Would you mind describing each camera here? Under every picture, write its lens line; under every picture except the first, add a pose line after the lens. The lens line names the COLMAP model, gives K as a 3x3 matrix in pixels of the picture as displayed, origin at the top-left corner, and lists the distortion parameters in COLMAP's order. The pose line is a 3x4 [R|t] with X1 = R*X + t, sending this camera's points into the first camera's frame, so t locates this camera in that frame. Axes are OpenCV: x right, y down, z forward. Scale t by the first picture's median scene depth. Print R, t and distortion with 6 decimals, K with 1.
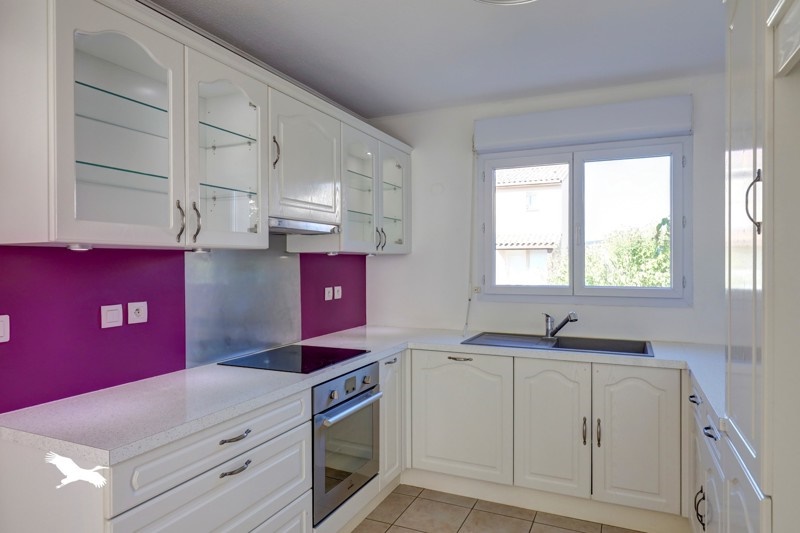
lens RADIAL K [[500.6, 0, 400.6], [0, 500.6, 263.5], [0, 0, 1]] dist [0.000737, -0.000074]
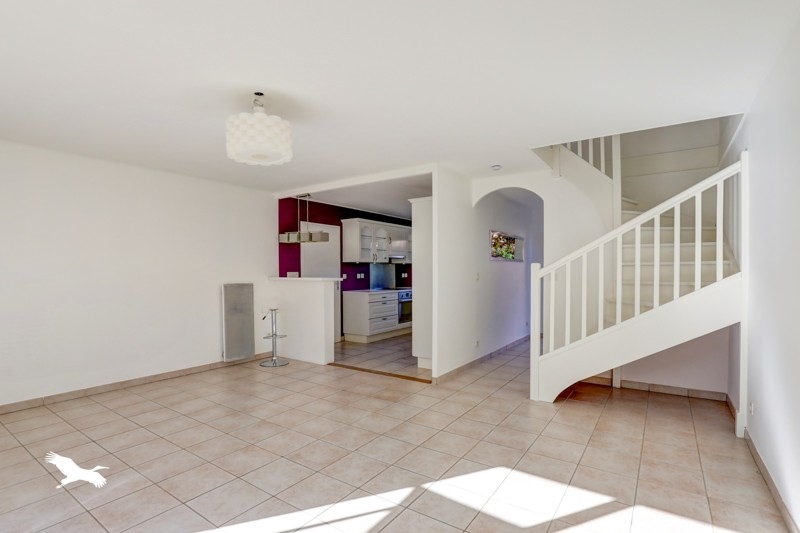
lens RADIAL K [[382.5, 0, 399.1], [0, 382.5, 271.0], [0, 0, 1]] dist [0.000007, 0.000000]
pose [[0.983994, -0.000821, -0.178198, 0.428599], [-0.001252, 0.999933, -0.011518, 0.083952], [0.178196, 0.011556, 0.983927, -2.302757]]
